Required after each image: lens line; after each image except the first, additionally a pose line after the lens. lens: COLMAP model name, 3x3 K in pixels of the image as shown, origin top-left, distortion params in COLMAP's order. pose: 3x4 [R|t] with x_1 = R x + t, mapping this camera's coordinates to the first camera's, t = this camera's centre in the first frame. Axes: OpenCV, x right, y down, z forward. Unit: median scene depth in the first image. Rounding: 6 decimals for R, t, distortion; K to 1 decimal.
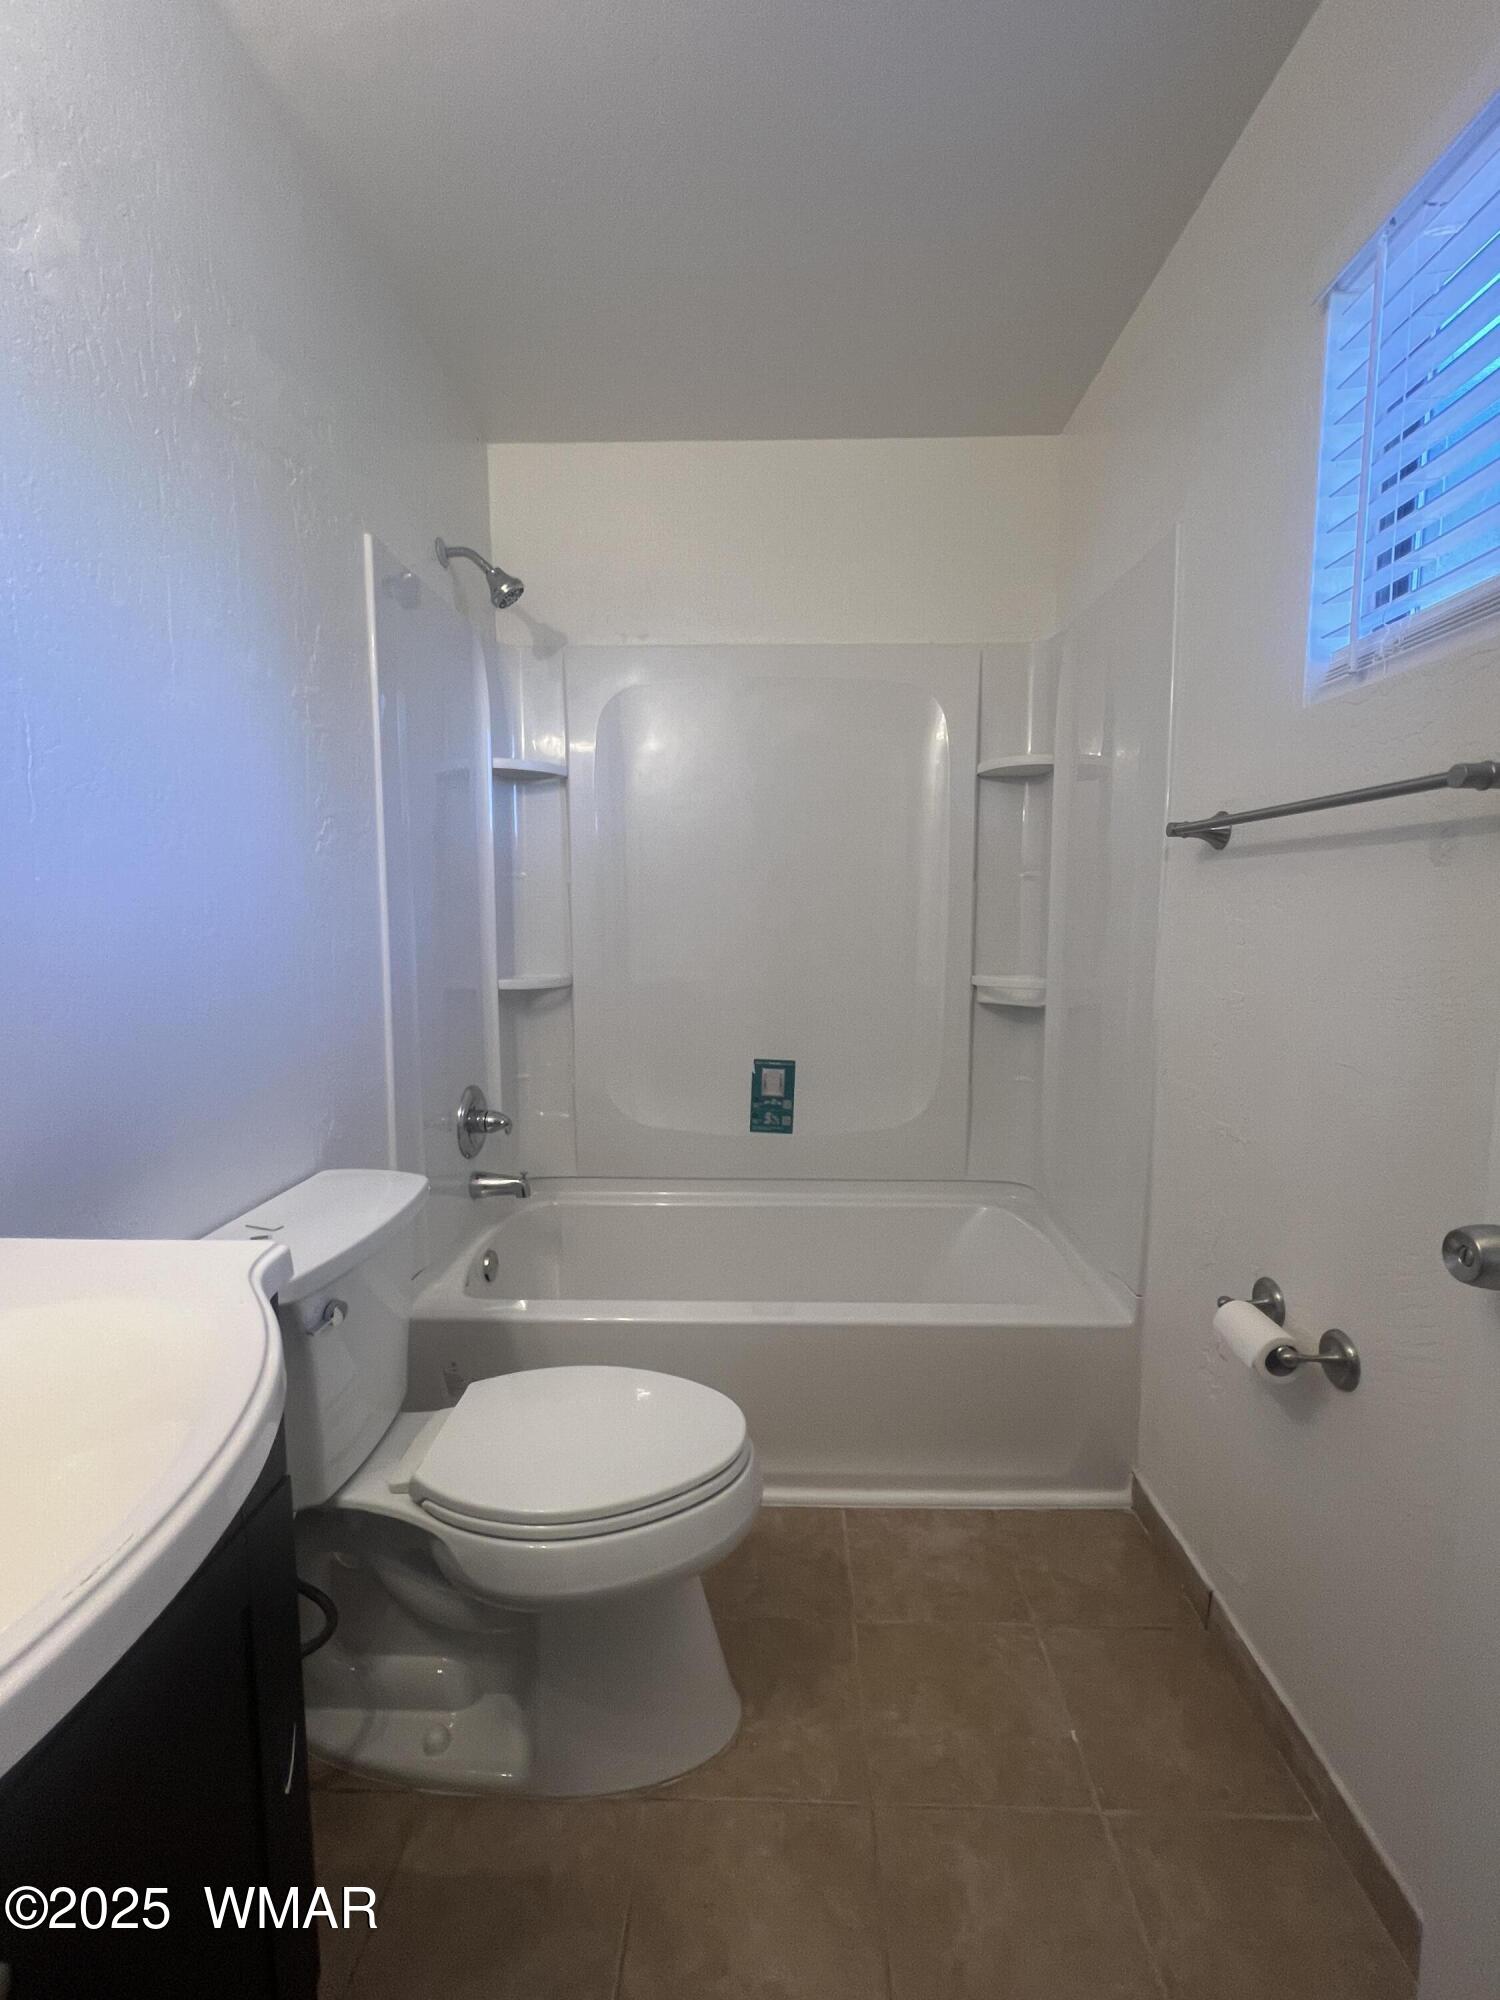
lens RADIAL K [[869.8, 0, 750.0], [0, 869.8, 1000.0], [0, 0, 1]] dist [0.001552, 0.000791]
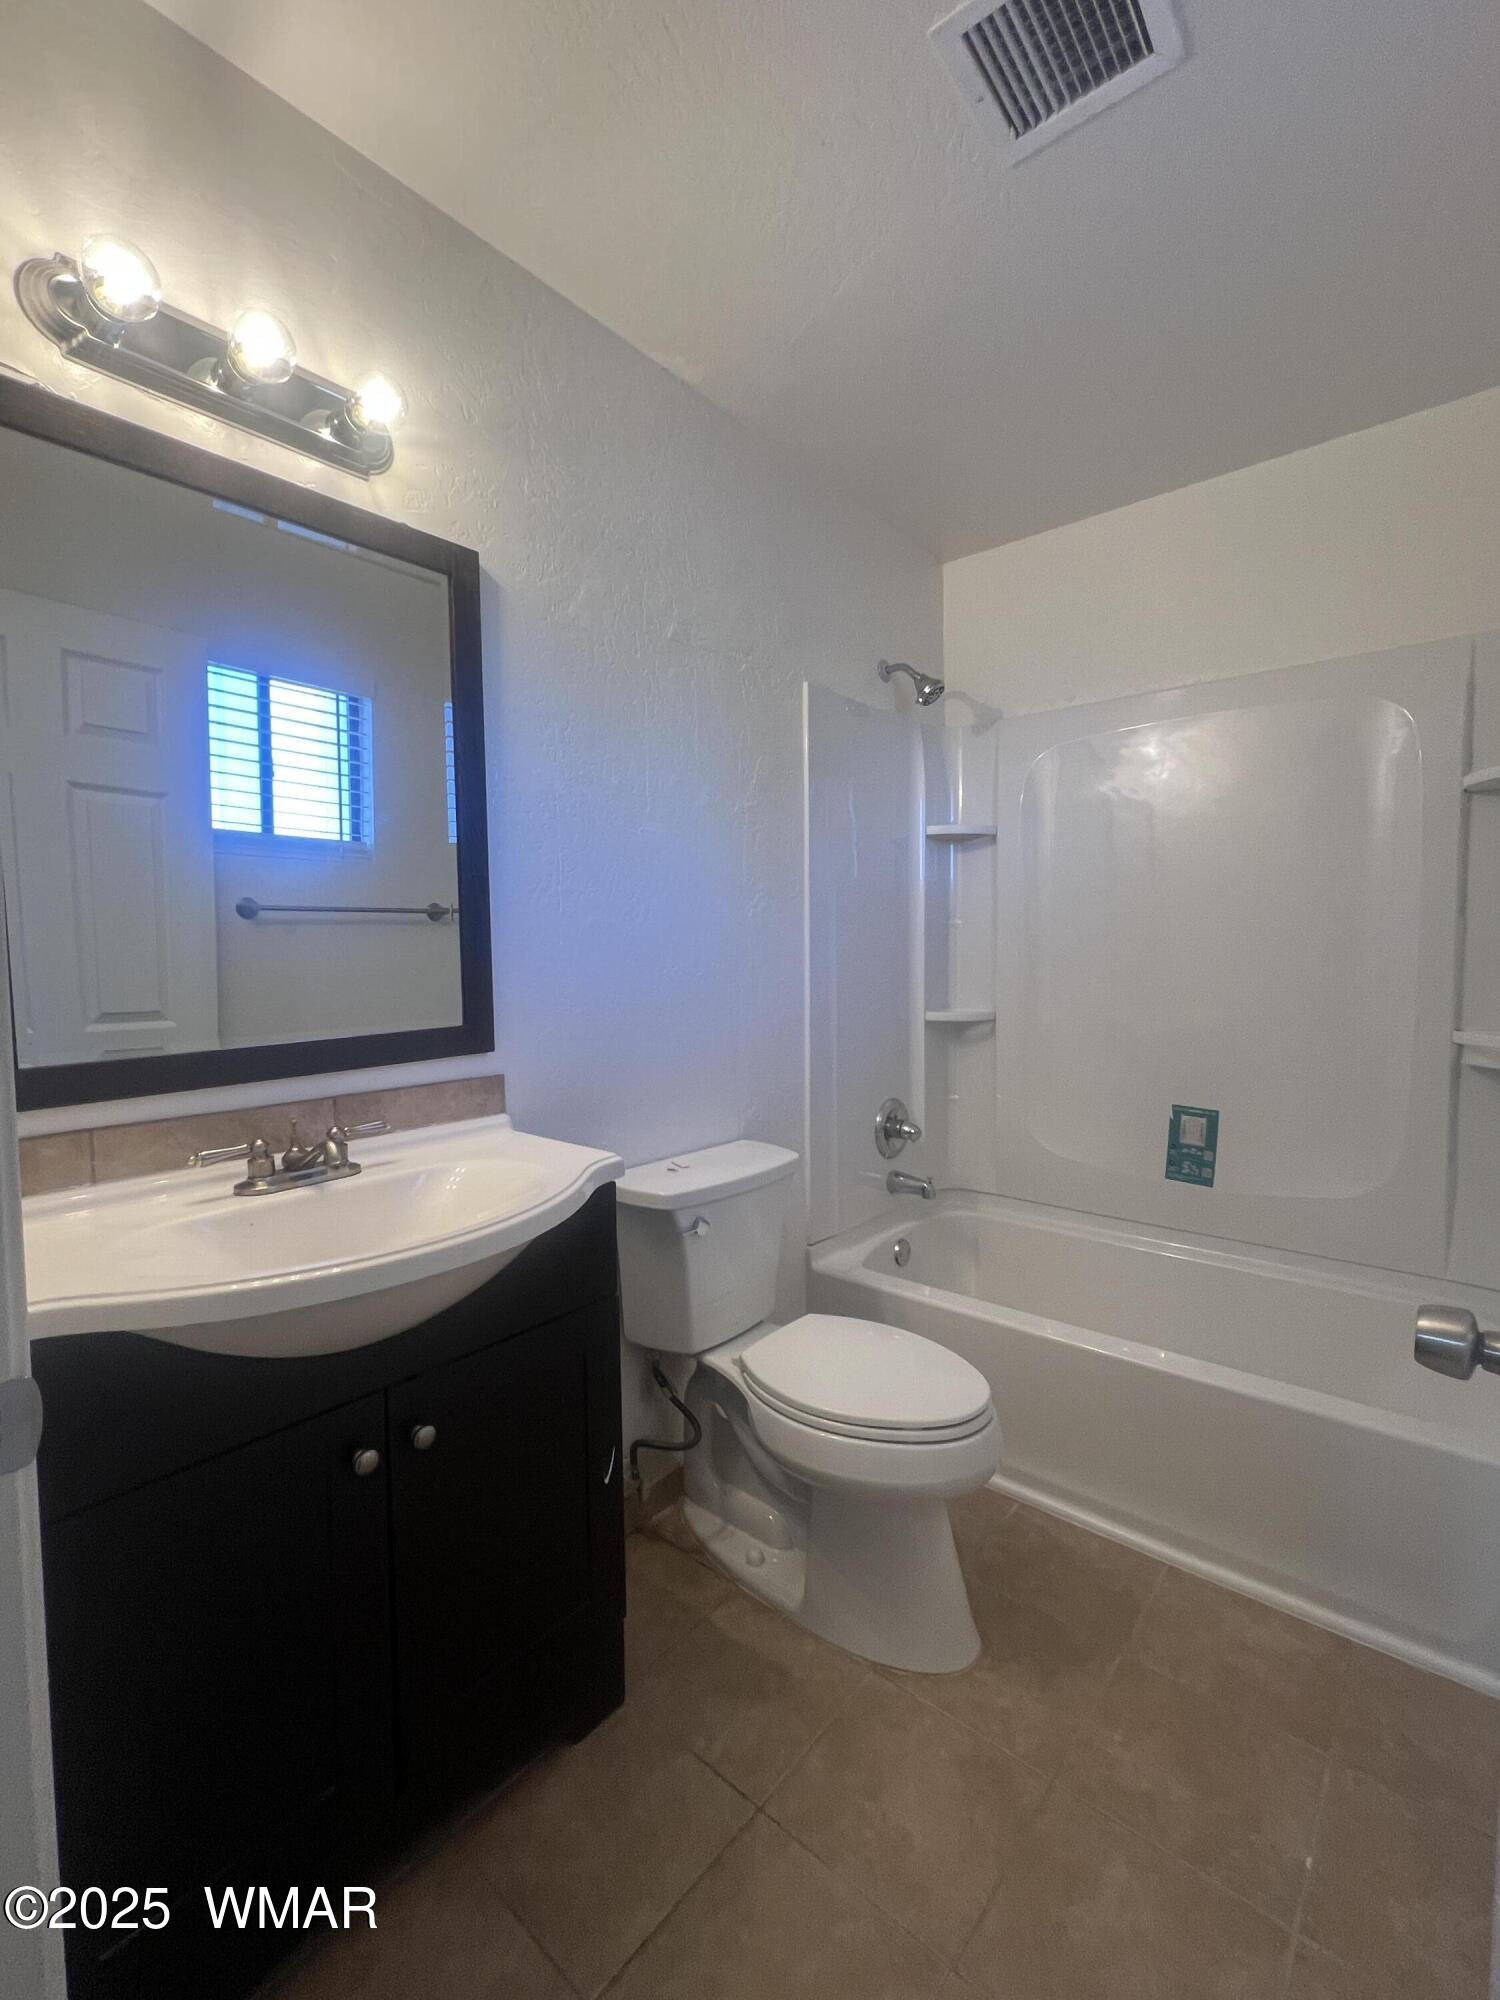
lens RADIAL K [[869.8, 0, 750.0], [0, 869.8, 1000.0], [0, 0, 1]] dist [0.001552, 0.000791]
pose [[0.781952, 0.033919, -0.622415, 0.265768], [-0.058538, 0.998102, -0.019149, -0.002827], [0.620584, 0.051408, 0.782453, -0.073181]]
